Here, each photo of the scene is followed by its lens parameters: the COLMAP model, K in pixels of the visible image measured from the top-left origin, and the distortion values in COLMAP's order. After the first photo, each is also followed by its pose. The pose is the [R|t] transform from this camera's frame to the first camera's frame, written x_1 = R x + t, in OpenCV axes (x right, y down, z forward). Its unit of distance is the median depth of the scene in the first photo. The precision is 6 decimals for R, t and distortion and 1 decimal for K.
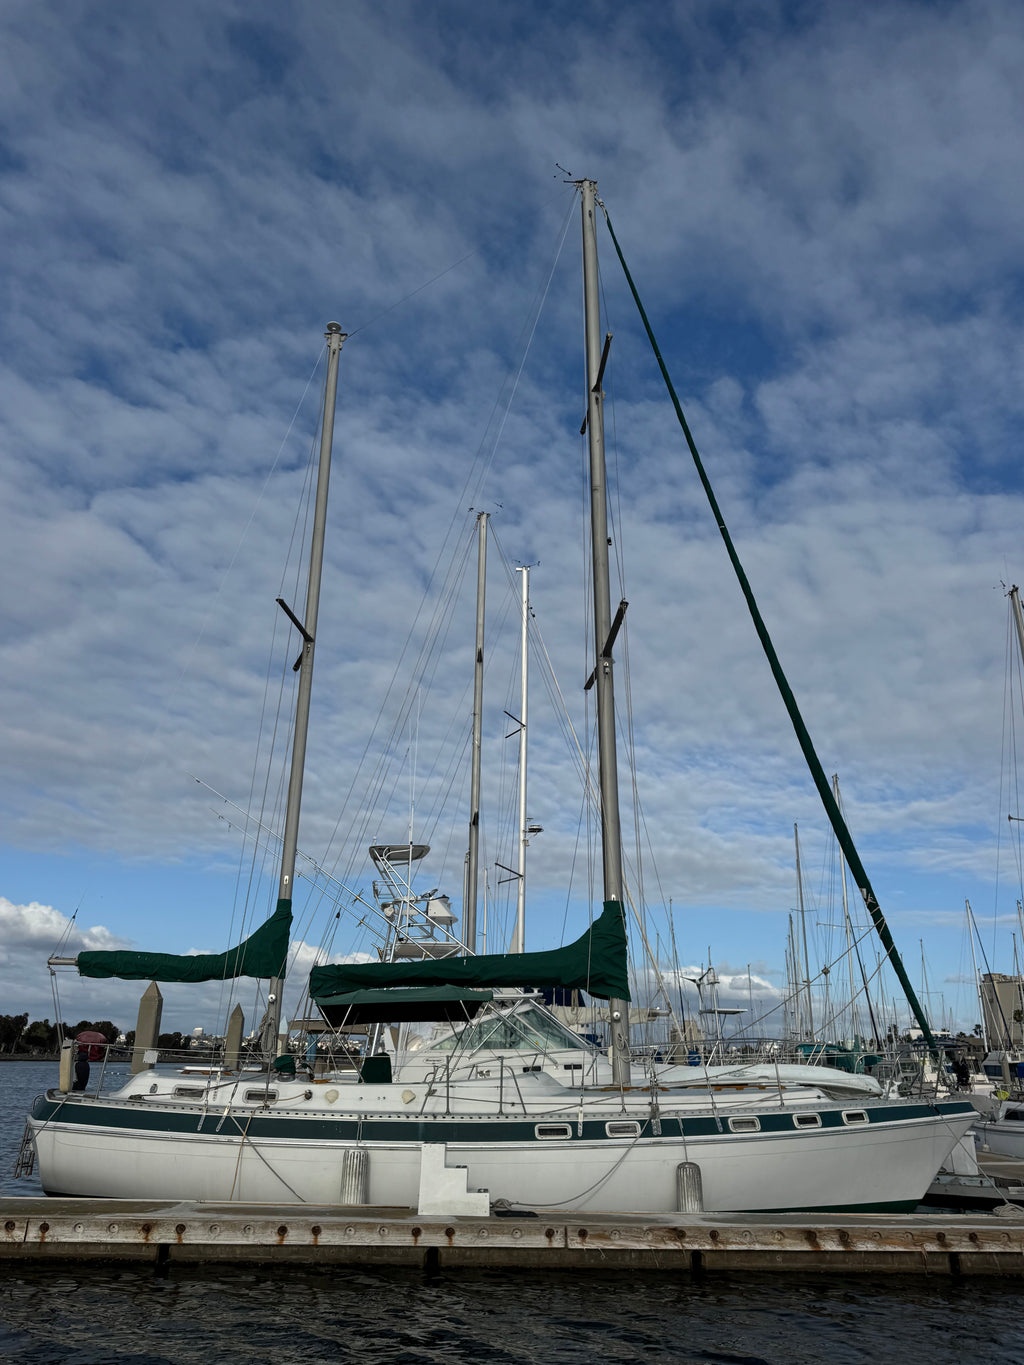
lens RADIAL K [[973.5, 0, 510.4], [0, 973.5, 671.0], [0, 0, 1]] dist [0.026056, -0.024951]
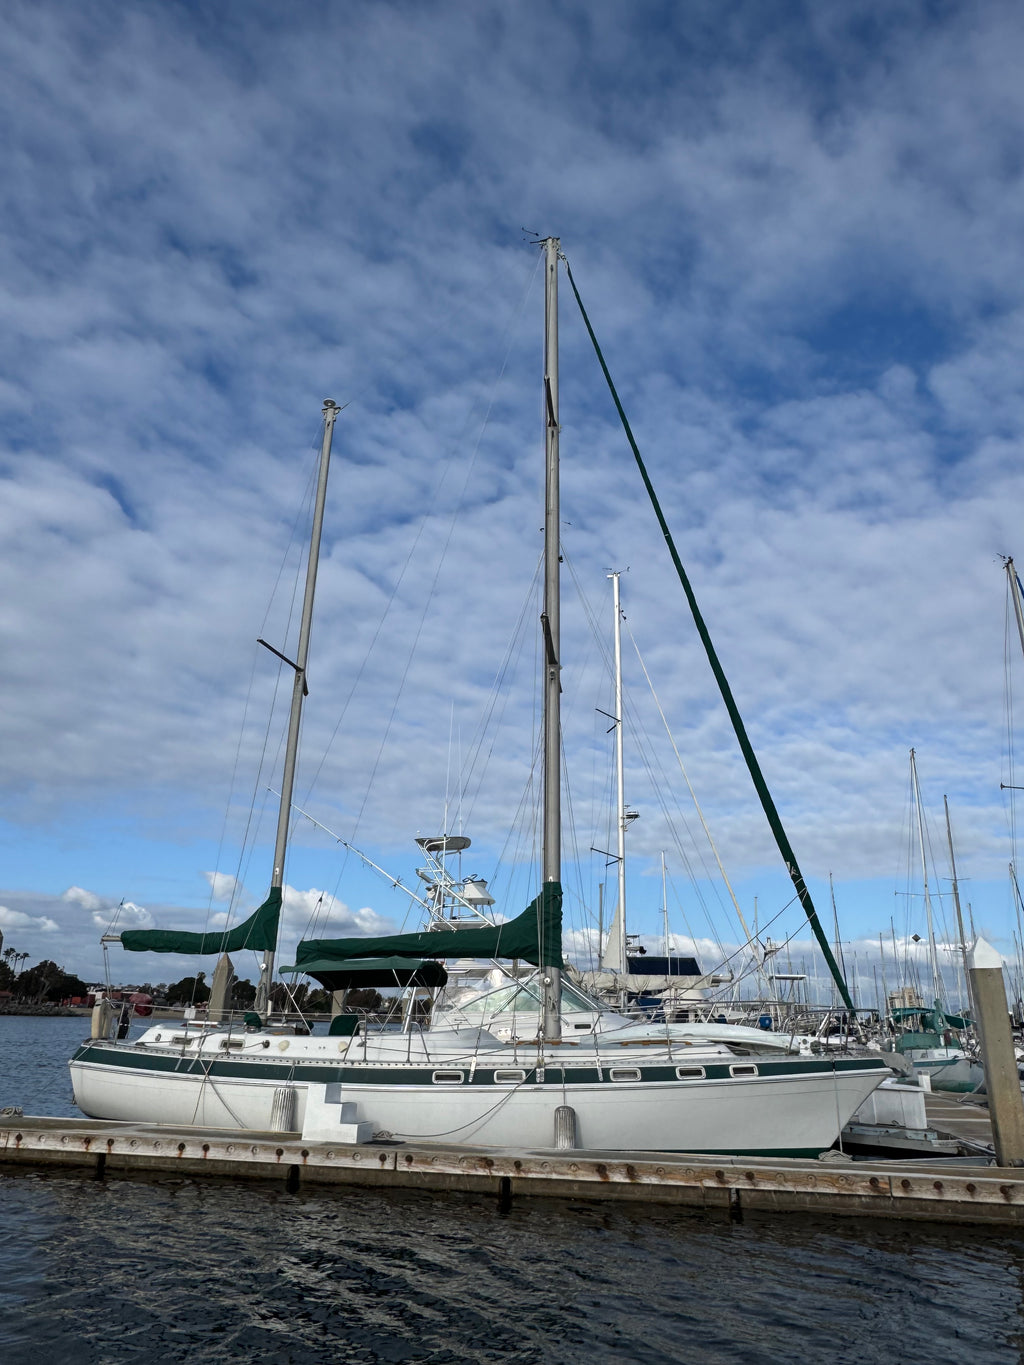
lens RADIAL K [[883.5, 0, 515.7], [0, 883.5, 668.4], [0, 0, 1]] dist [-0.006202, 0.005676]
pose [[0.974984, -0.076686, -0.208625, 0.347957], [0.075855, 0.997047, -0.011995, -0.005100], [0.208929, -0.004130, 0.977922, -0.026561]]
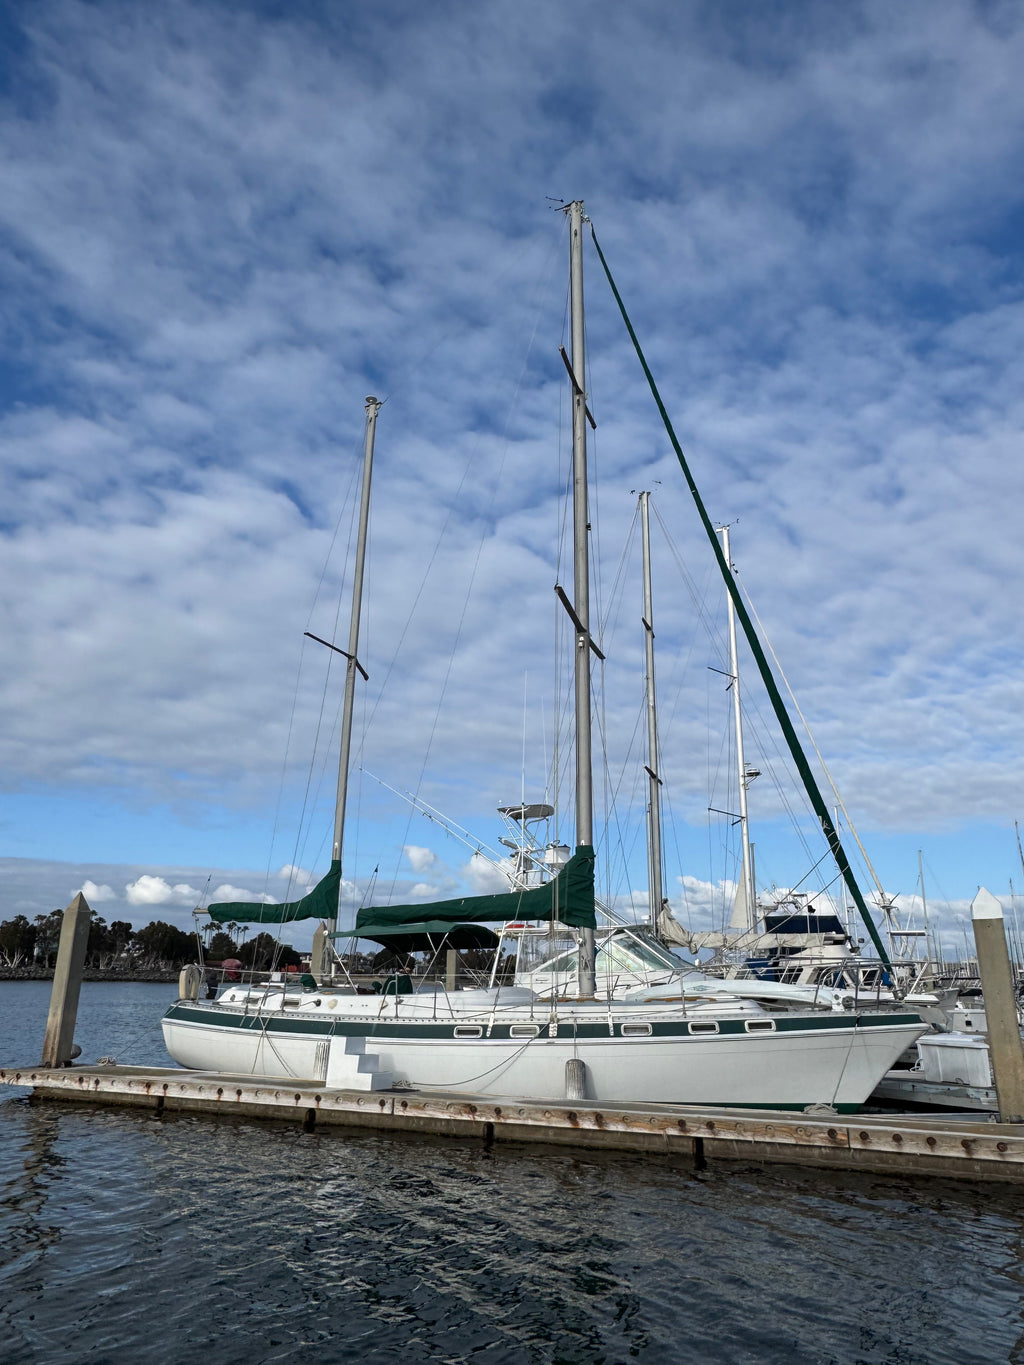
lens RADIAL K [[883.5, 0, 524.9], [0, 883.5, 654.3], [0, 0, 1]] dist [-0.006202, 0.005676]
pose [[0.910688, -0.146932, -0.386080, 0.562854], [0.154141, 0.987971, -0.012405, 0.011003], [0.383259, -0.048213, 0.922382, -0.003733]]
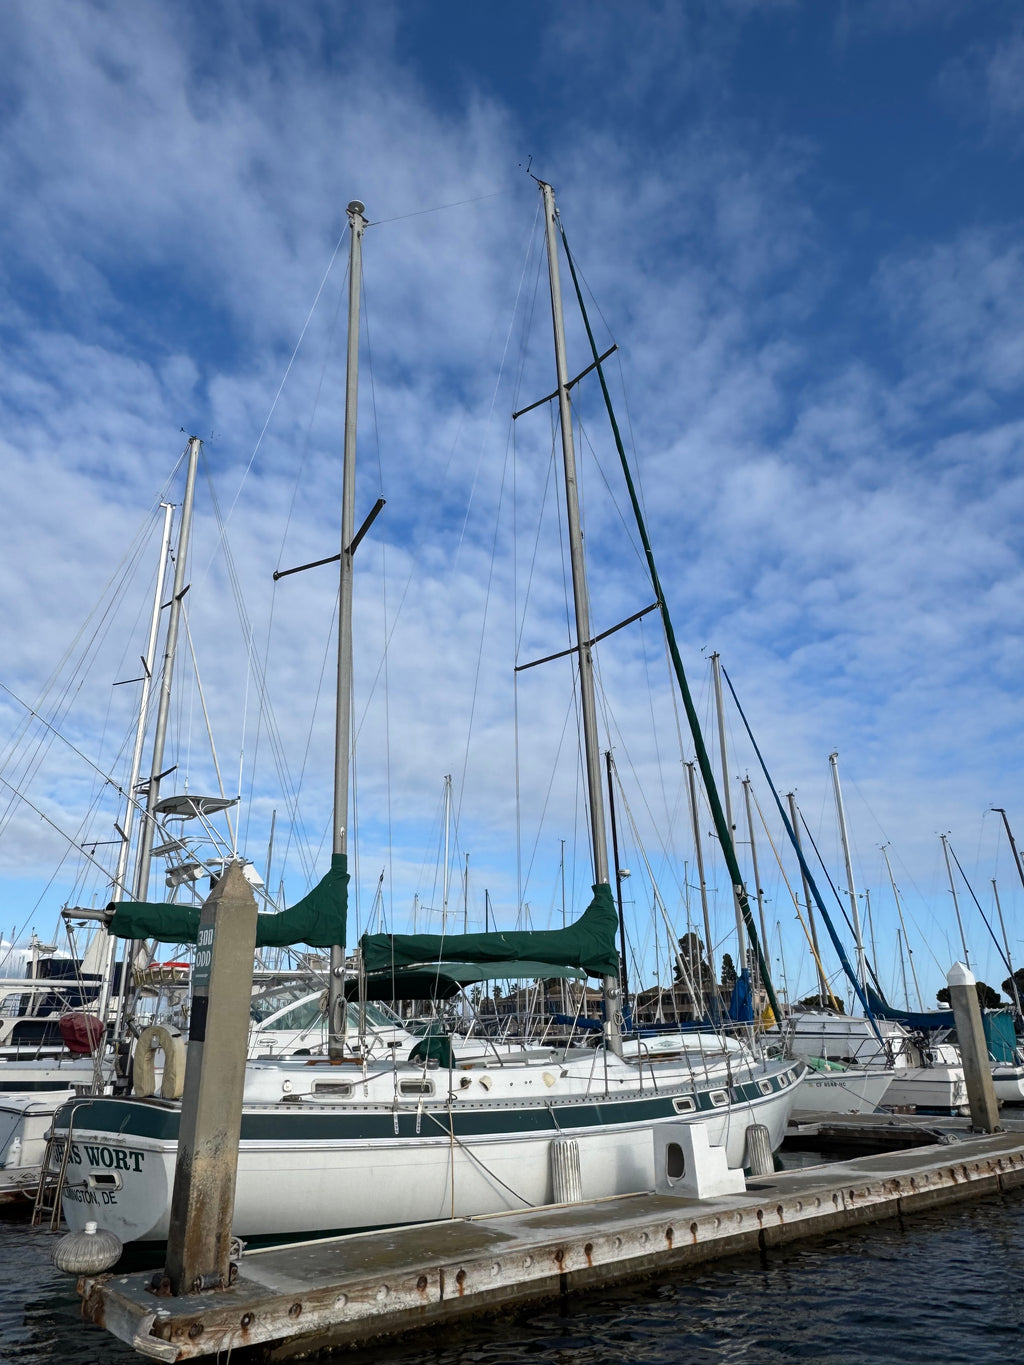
lens RADIAL K [[932.7, 0, 522.4], [0, 932.7, 676.2], [0, 0, 1]] dist [-0.004797, 0.007342]
pose [[0.791266, 0.195143, 0.579497, -0.665626], [-0.203550, 0.977719, -0.051309, 0.107035], [-0.576598, -0.077358, 0.813358, 0.309284]]
